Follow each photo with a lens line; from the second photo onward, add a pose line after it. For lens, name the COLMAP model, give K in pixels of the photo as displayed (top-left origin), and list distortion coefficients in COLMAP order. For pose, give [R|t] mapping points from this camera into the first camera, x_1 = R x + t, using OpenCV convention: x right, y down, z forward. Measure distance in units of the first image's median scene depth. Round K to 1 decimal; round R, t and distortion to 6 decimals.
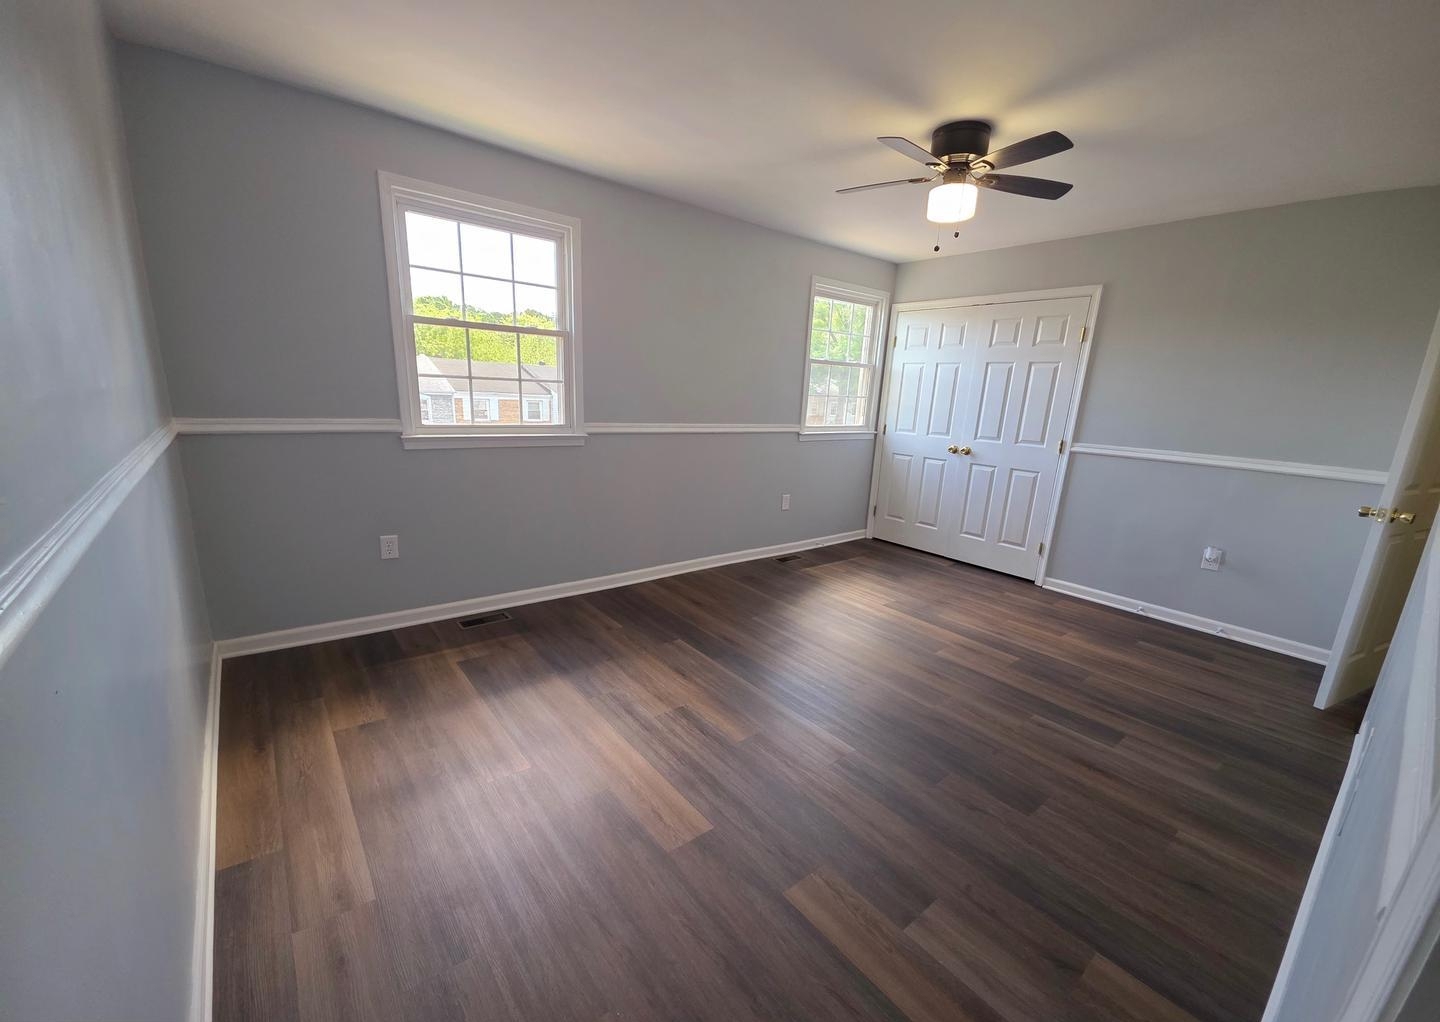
lens RADIAL K [[576.3, 0, 720.7], [0, 576.3, 539.0], [0, 0, 1]] dist [-0.000128, 0.000015]
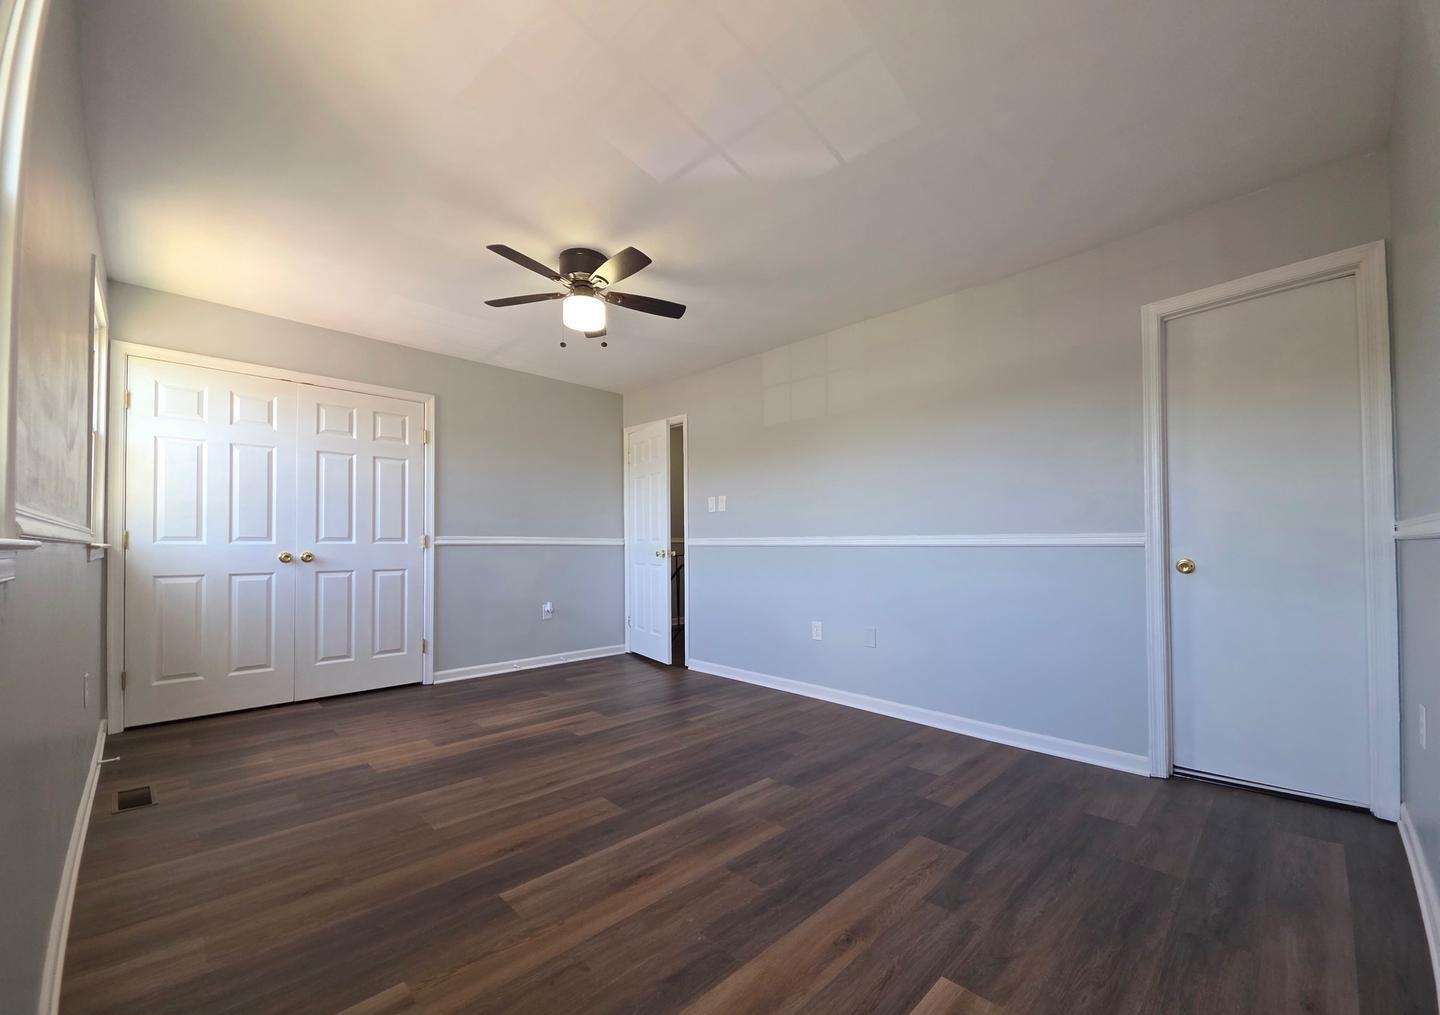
lens RADIAL K [[573.3, 0, 721.5], [0, 573.3, 538.0], [0, 0, 1]] dist [-0.000486, 0.000005]
pose [[-0.111669, -0.033301, 0.993187, -0.445740], [0.245770, 0.967465, 0.060072, -0.092700], [-0.962874, 0.250804, -0.099852, 0.564754]]
